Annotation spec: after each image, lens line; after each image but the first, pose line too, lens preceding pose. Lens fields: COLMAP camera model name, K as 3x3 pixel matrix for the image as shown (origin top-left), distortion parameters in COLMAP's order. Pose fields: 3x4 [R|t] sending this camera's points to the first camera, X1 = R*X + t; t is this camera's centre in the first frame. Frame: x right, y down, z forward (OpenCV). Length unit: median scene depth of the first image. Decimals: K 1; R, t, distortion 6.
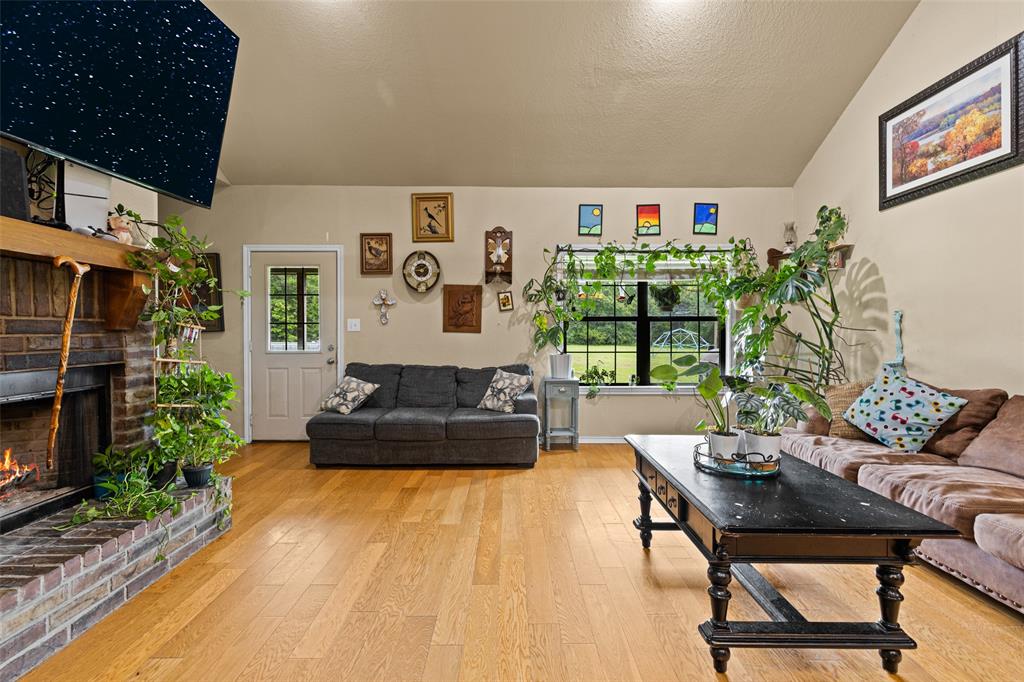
lens RADIAL K [[459.9, 0, 519.5], [0, 459.9, 338.0], [0, 0, 1]] dist [0.004476, 0.000544]
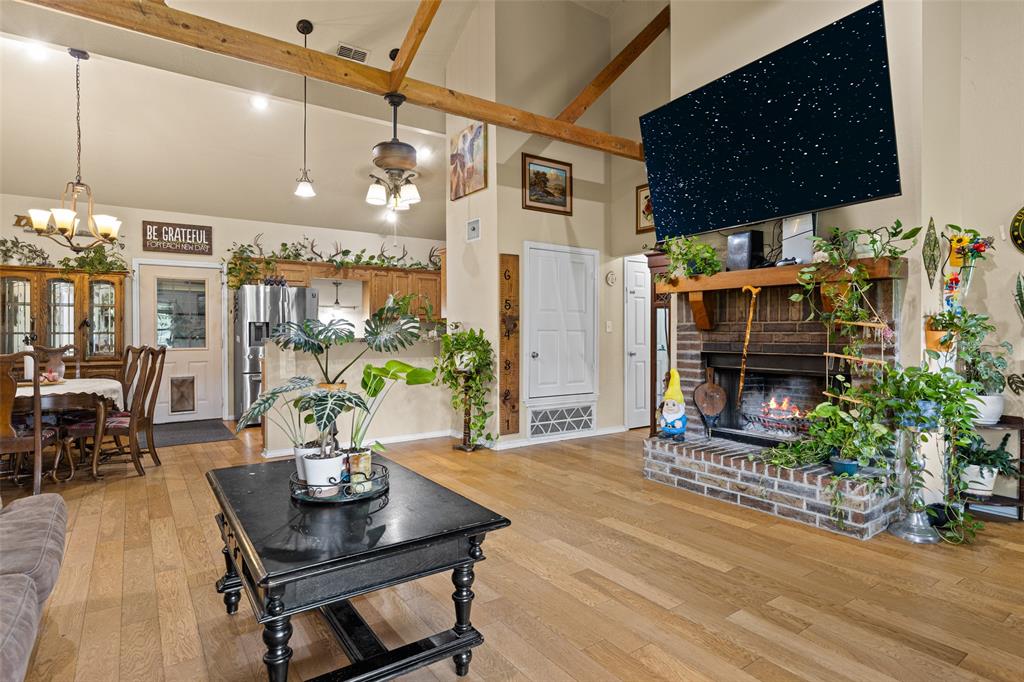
lens RADIAL K [[526.6, 0, 510.2], [0, 526.6, 338.3], [0, 0, 1]] dist [-0.000487, 0.001131]
pose [[-0.828112, 0.005523, -0.560536, 0.330060], [-0.008625, 0.999708, 0.022593, -0.008309], [0.560497, 0.023545, -0.827822, 0.866335]]
